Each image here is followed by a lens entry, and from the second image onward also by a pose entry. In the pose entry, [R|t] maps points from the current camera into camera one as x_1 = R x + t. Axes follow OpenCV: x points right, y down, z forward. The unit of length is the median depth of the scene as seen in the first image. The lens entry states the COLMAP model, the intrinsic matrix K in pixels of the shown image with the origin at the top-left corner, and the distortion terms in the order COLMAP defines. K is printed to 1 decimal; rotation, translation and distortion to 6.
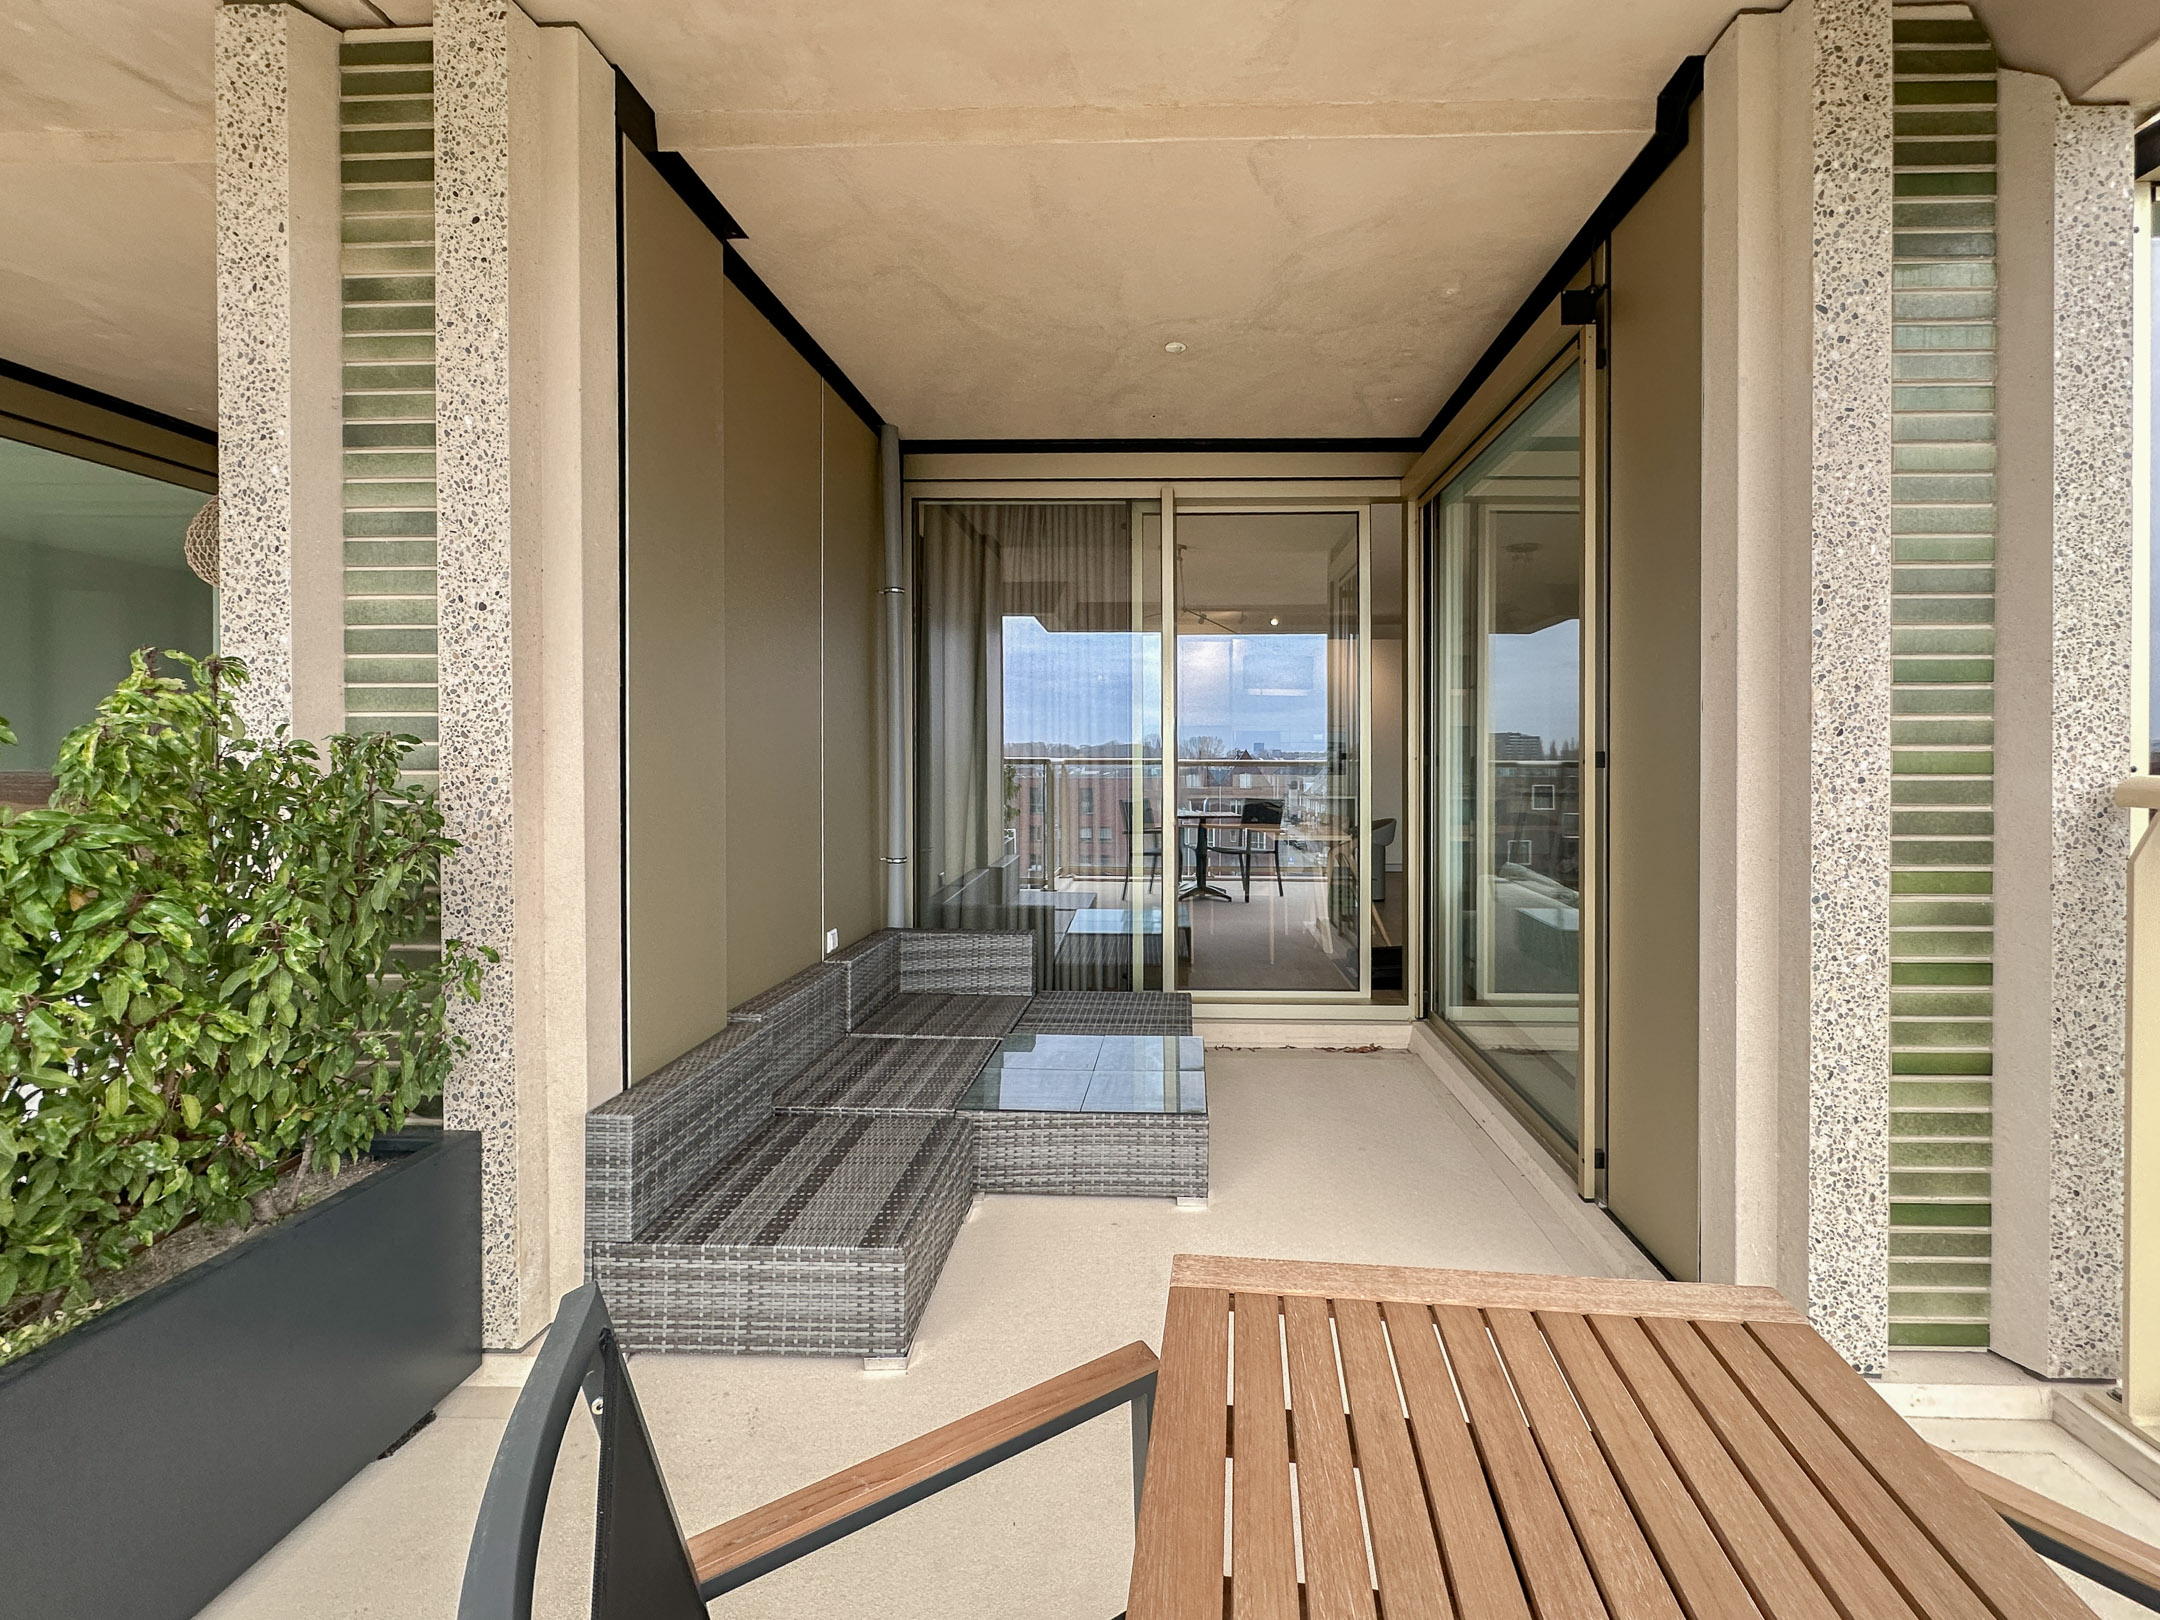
lens RADIAL K [[889.1, 0, 1081.8], [0, 889.1, 761.4], [0, 0, 1]] dist [-0.000204, 0.000010]
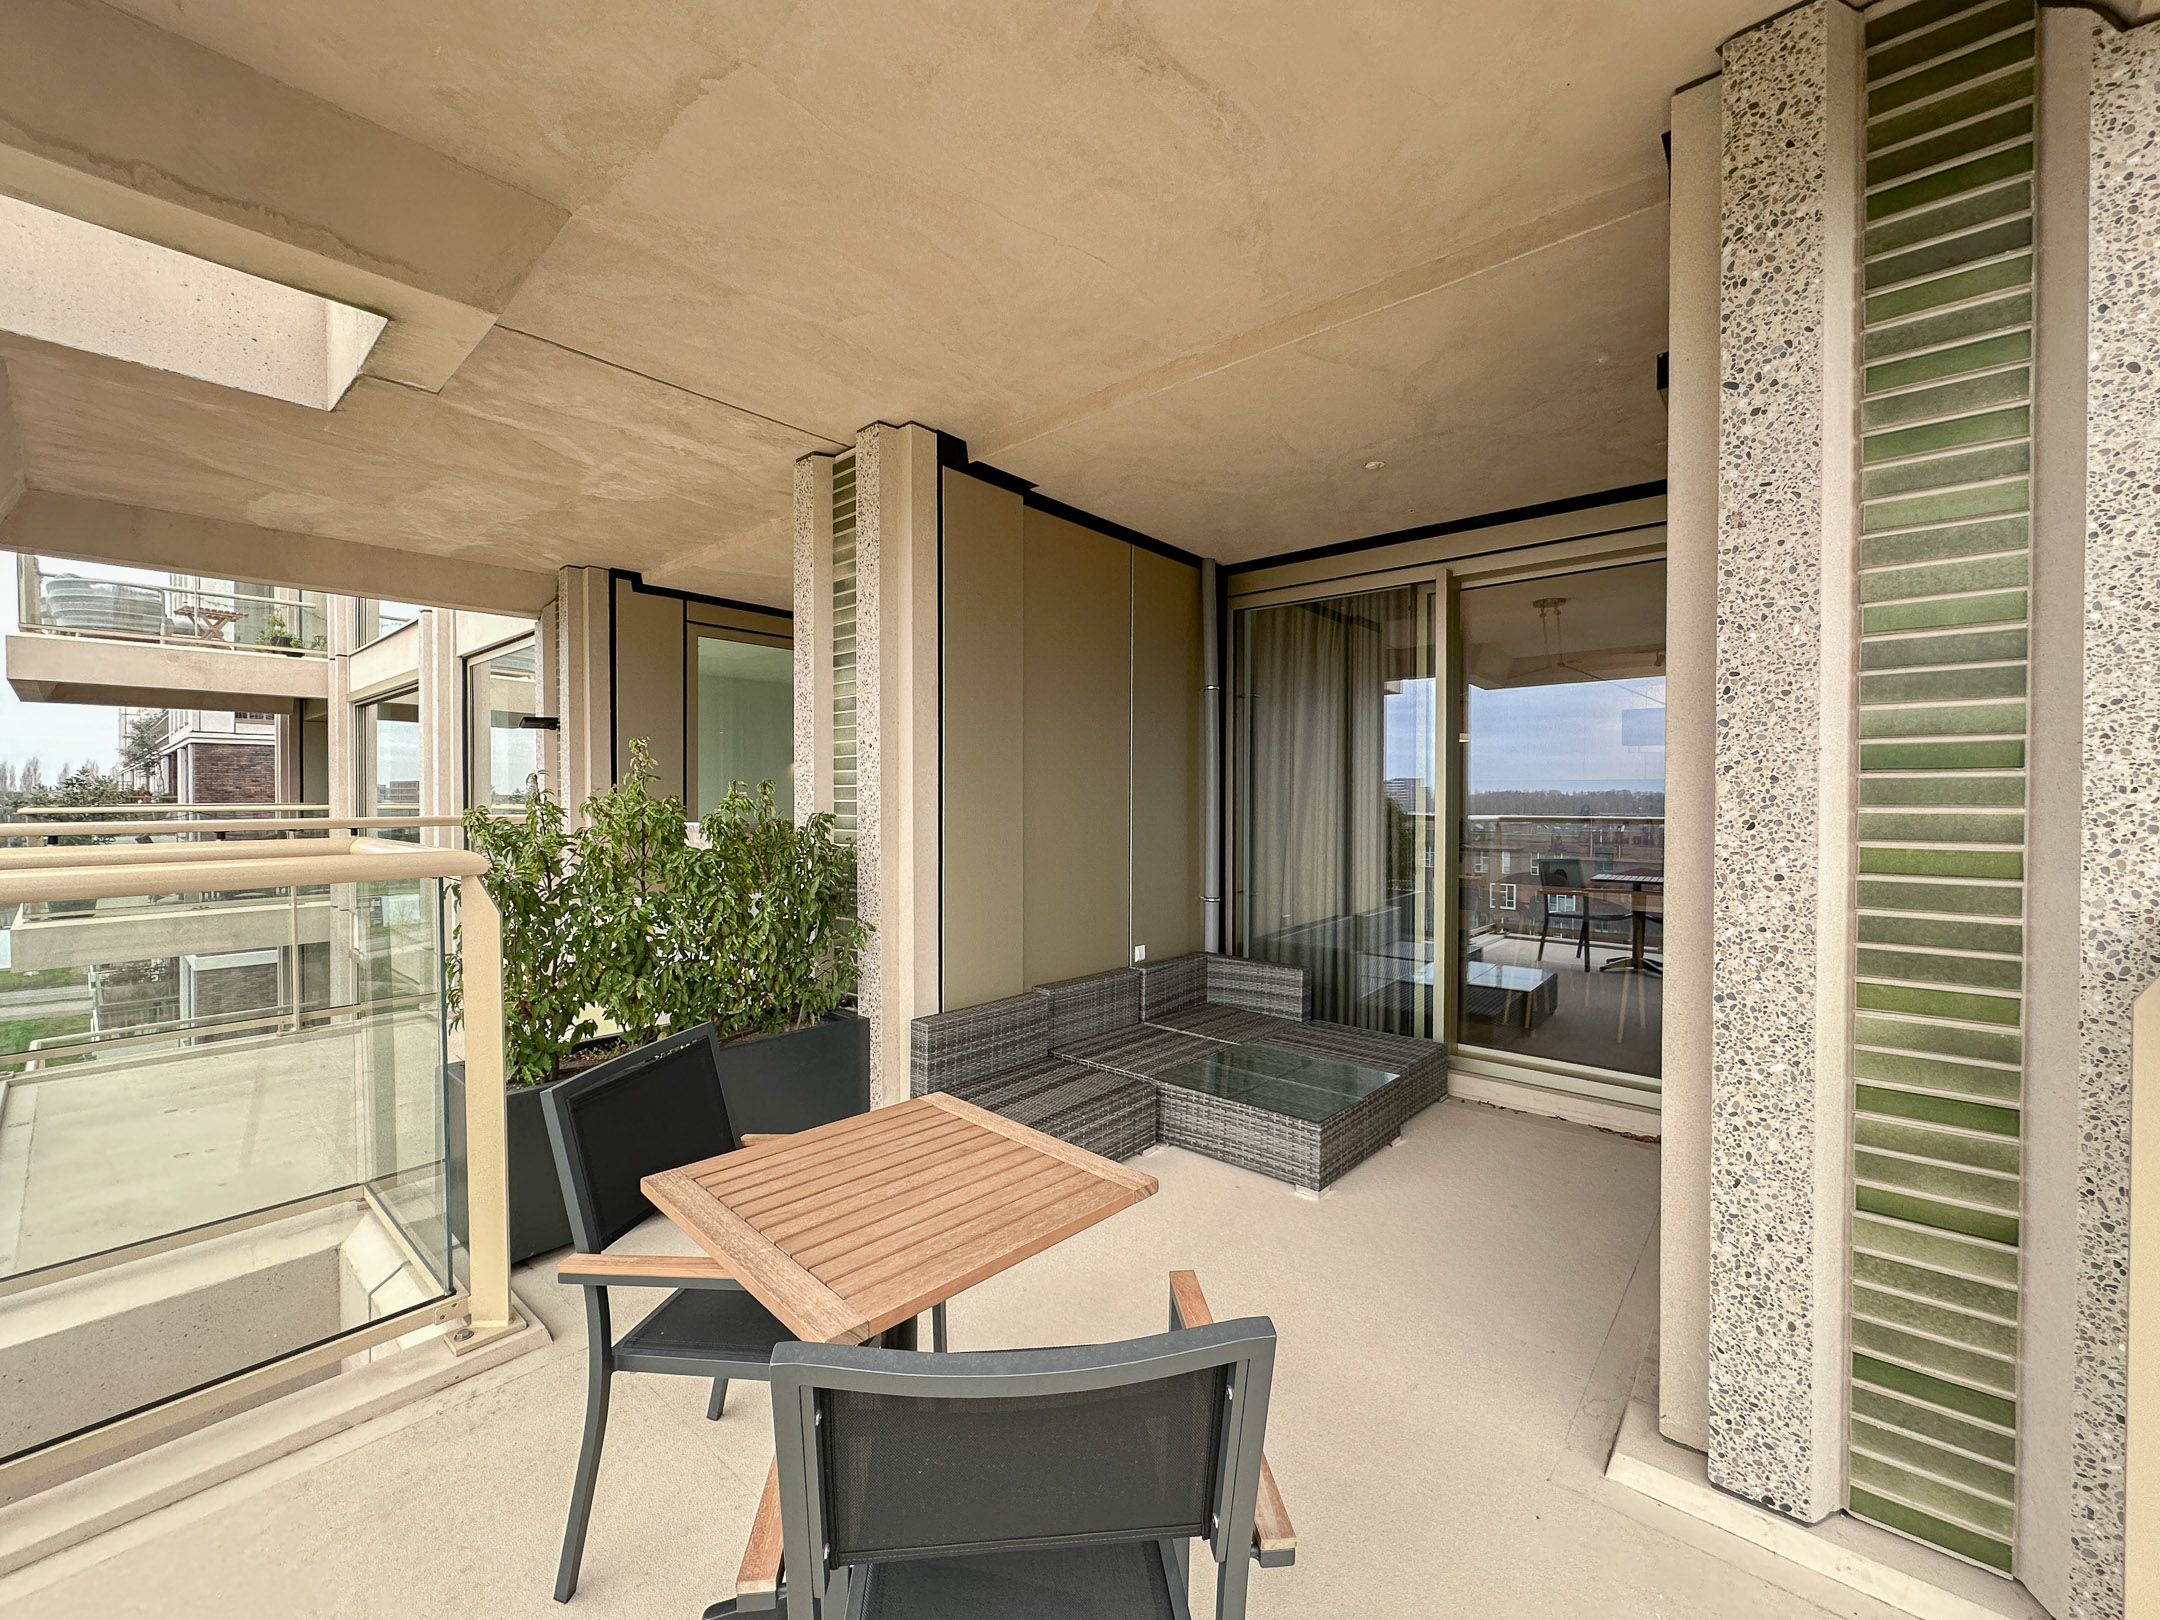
lens RADIAL K [[865.5, 0, 1080.0], [0, 865.5, 810.0], [0, 0, 1]] dist [0.000598, 0.000055]
pose [[0.776963, 0.009013, -0.629482, 0.875816], [-0.005446, 0.999956, 0.007595, -0.052861], [0.629523, -0.002473, 0.776978, -0.171786]]
